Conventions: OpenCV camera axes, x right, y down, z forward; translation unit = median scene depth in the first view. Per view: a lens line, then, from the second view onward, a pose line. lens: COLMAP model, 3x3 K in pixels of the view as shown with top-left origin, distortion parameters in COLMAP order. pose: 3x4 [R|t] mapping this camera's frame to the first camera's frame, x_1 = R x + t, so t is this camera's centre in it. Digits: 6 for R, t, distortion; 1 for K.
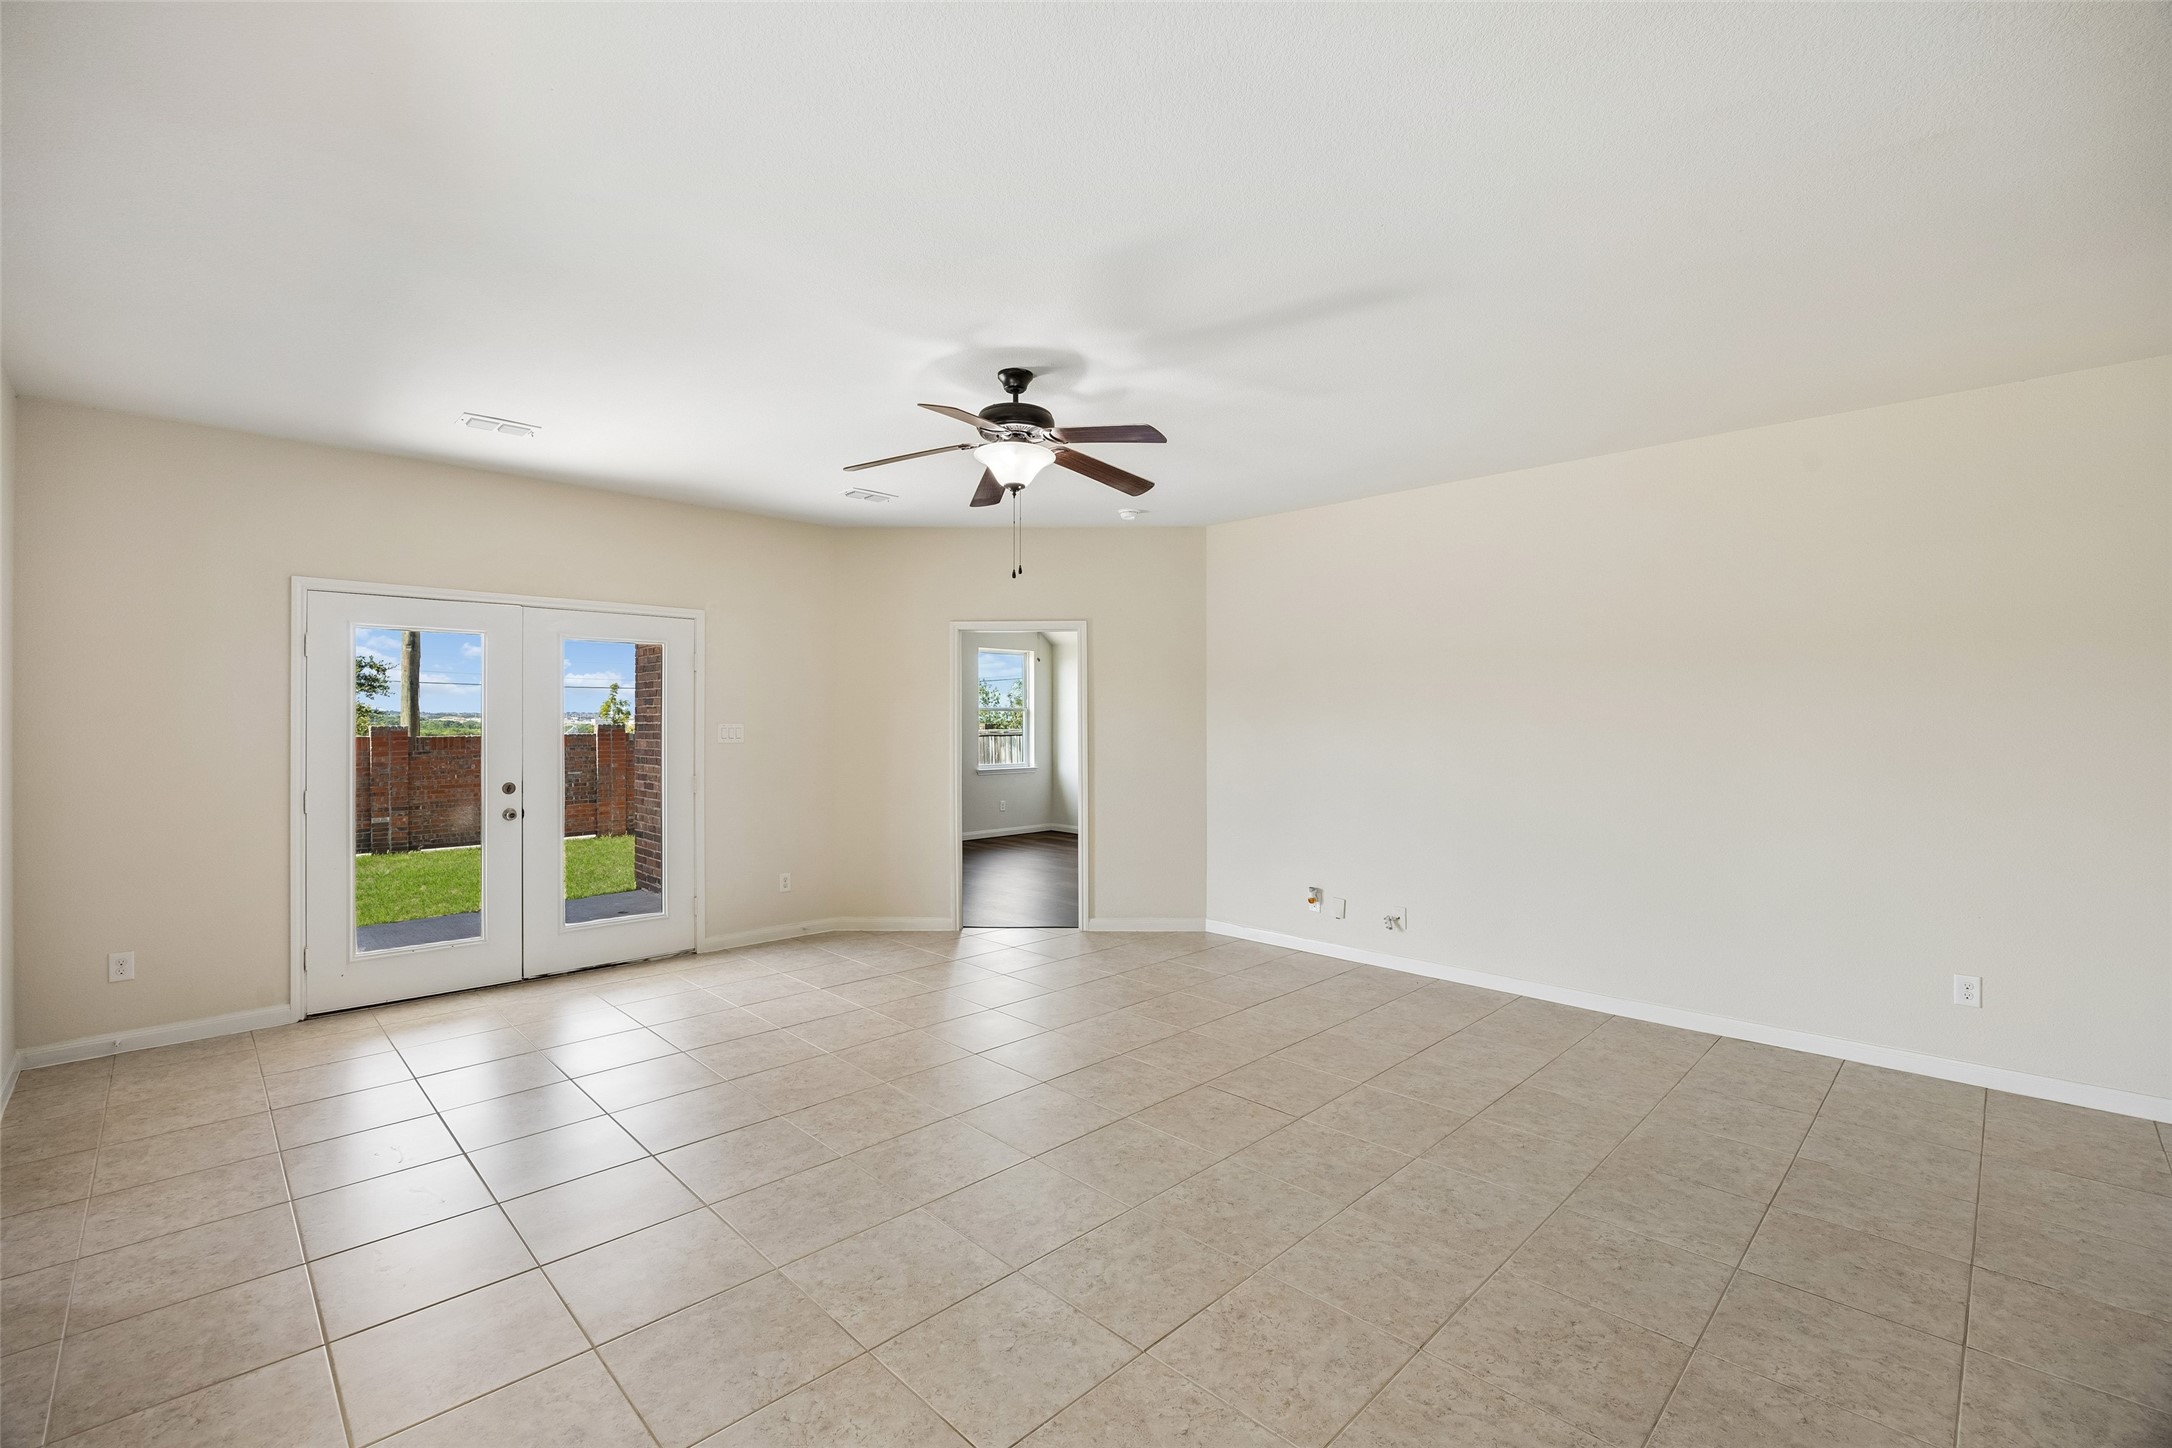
lens RADIAL K [[946.2, 0, 1090.7], [0, 946.2, 719.7], [0, 0, 1]] dist [-0.009192, -0.000837]
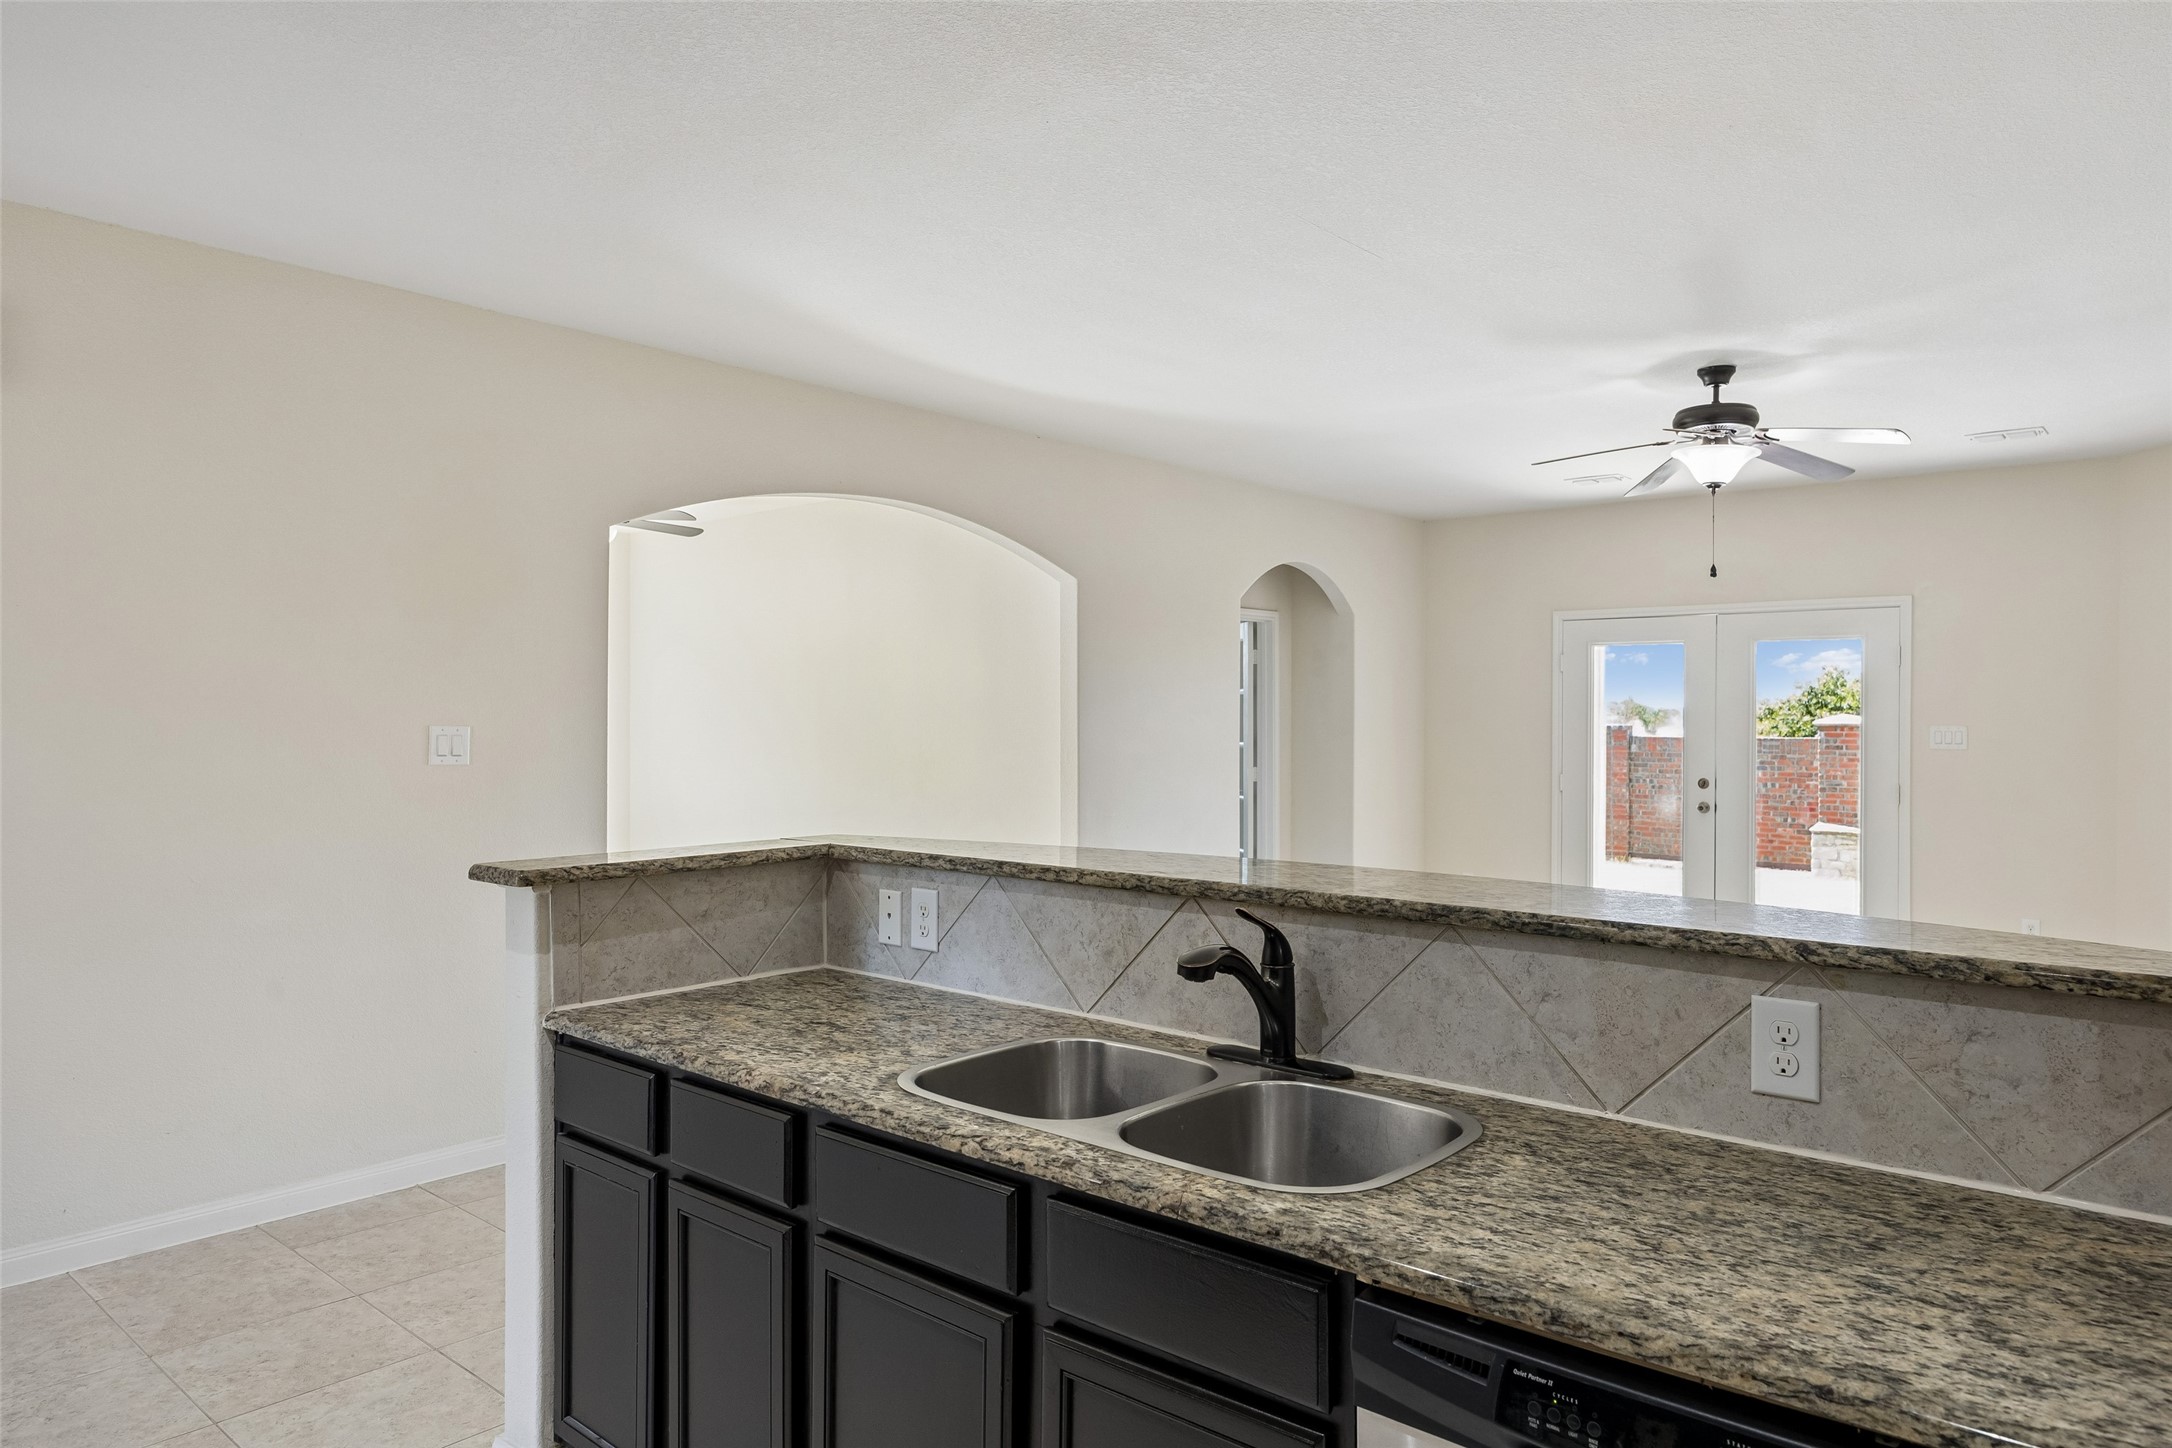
lens RADIAL K [[1396.2, 0, 1092.7], [0, 1396.2, 716.3], [0, 0, 1]] dist [0.002537, -0.006930]
pose [[0.077961, 0.000491, -0.996956, 0.892568], [-0.003825, 0.999993, 0.000193, -0.002441], [0.996949, 0.003798, 0.077962, 0.164913]]
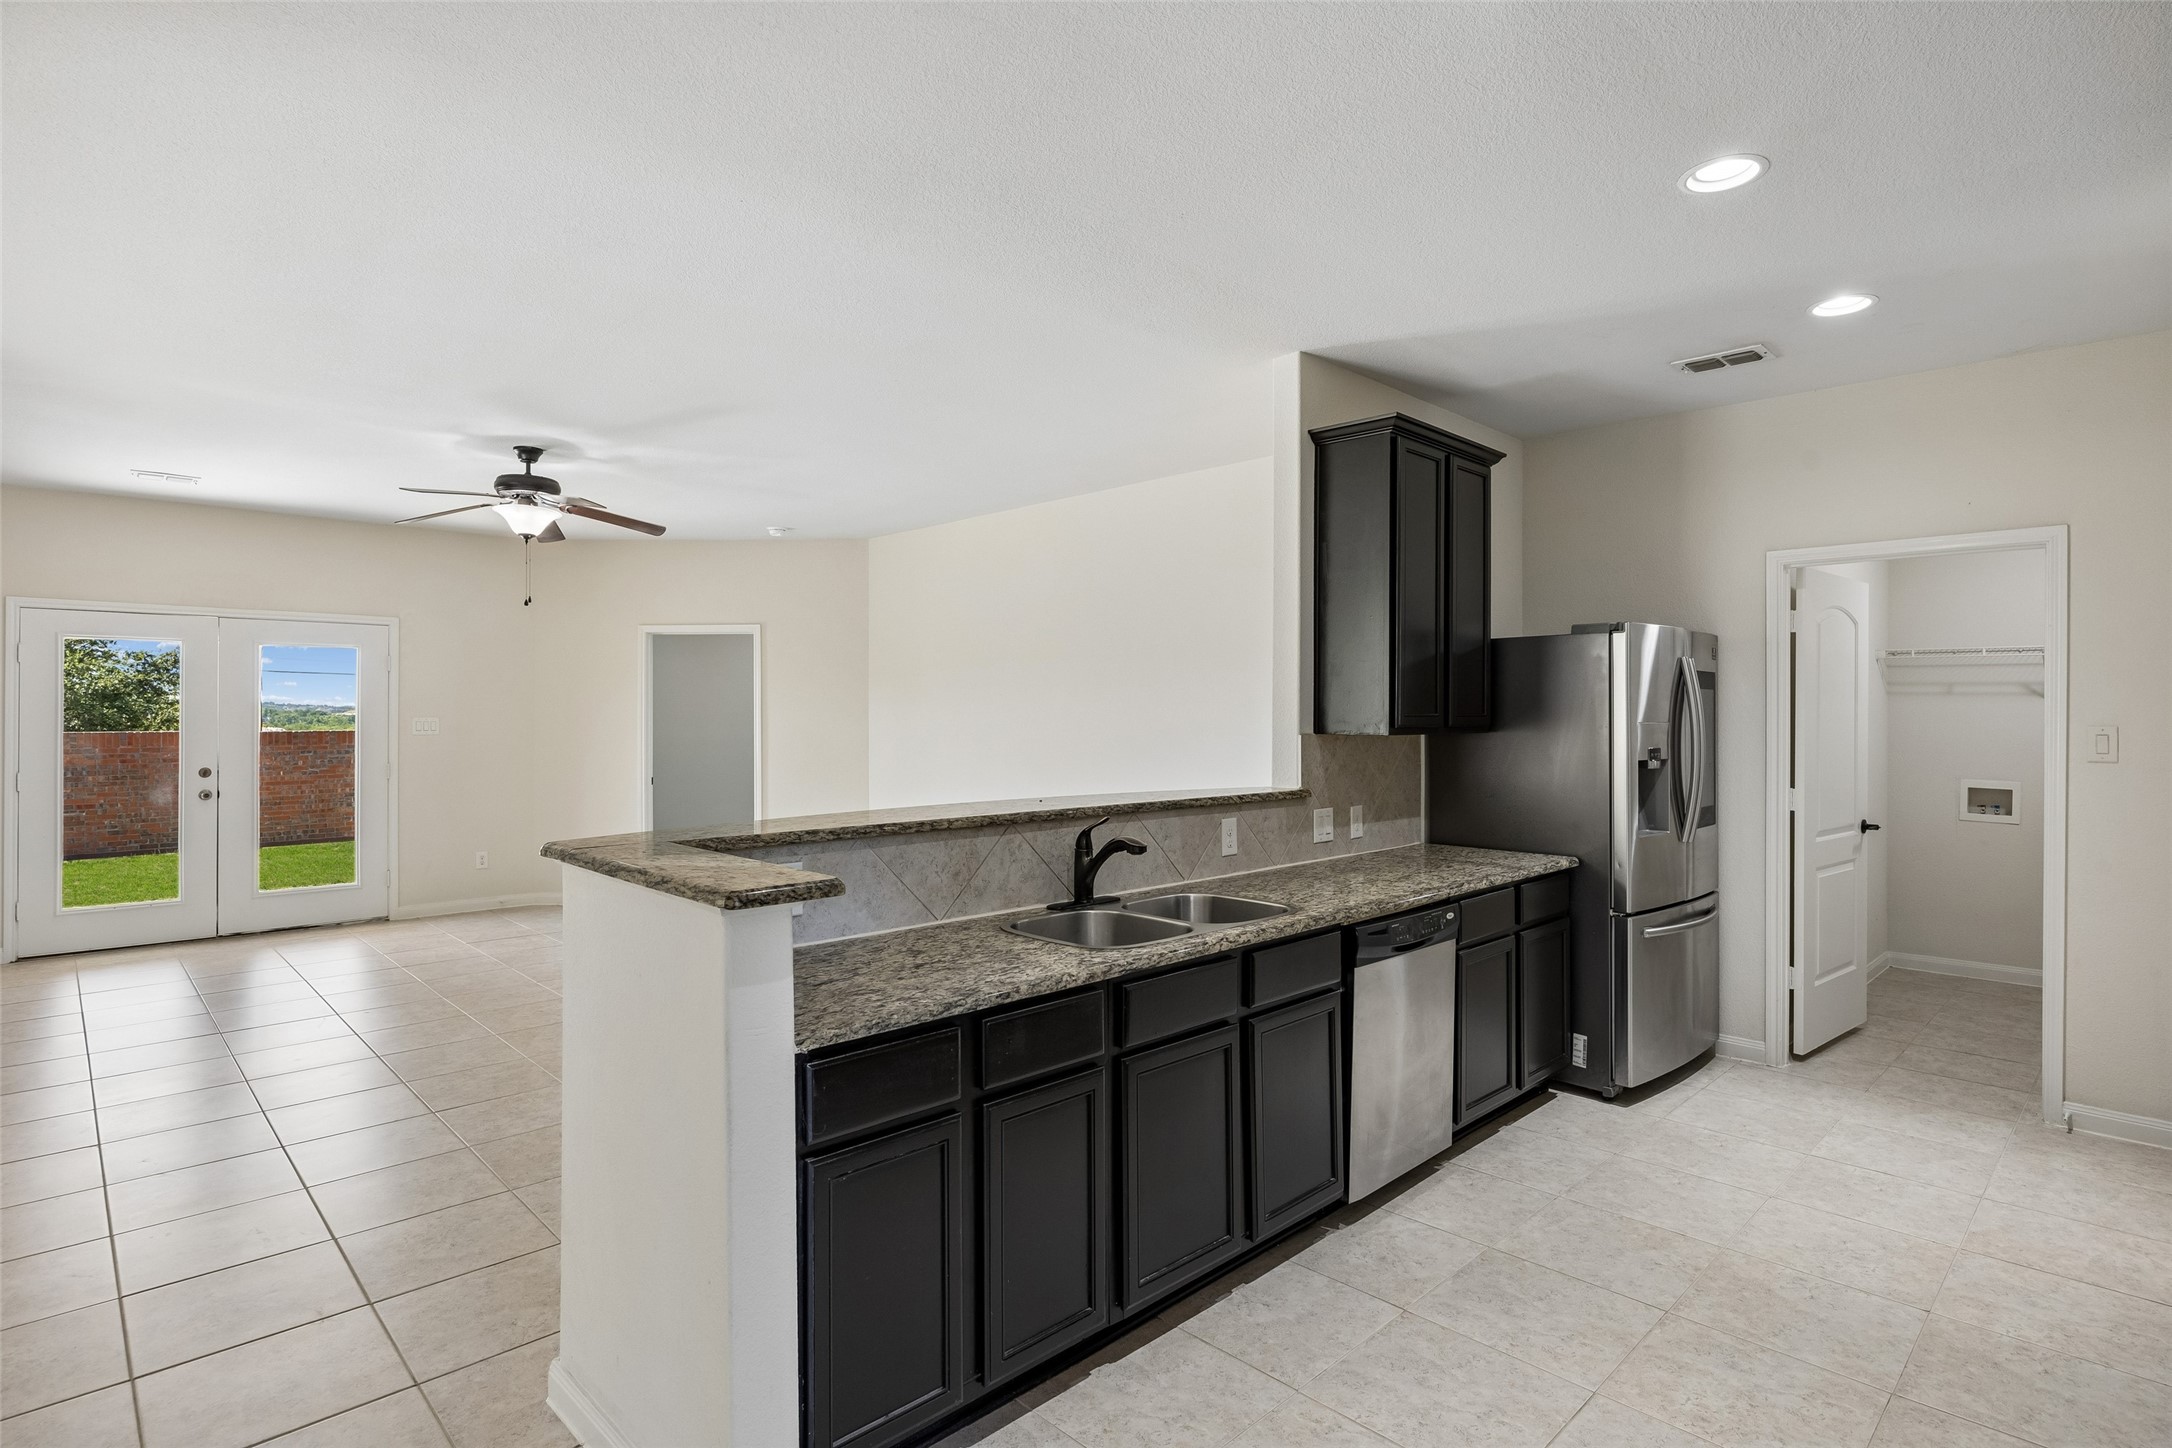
lens RADIAL K [[1098.1, 0, 1102.0], [0, 1098.1, 711.6], [0, 0, 1]] dist [-0.007142, -0.000242]
pose [[0.999989, -0.000230, -0.004773, 0.487824], [0.000223, 0.999999, -0.001338, -0.001460], [0.004773, 0.001337, 0.999988, -0.343260]]
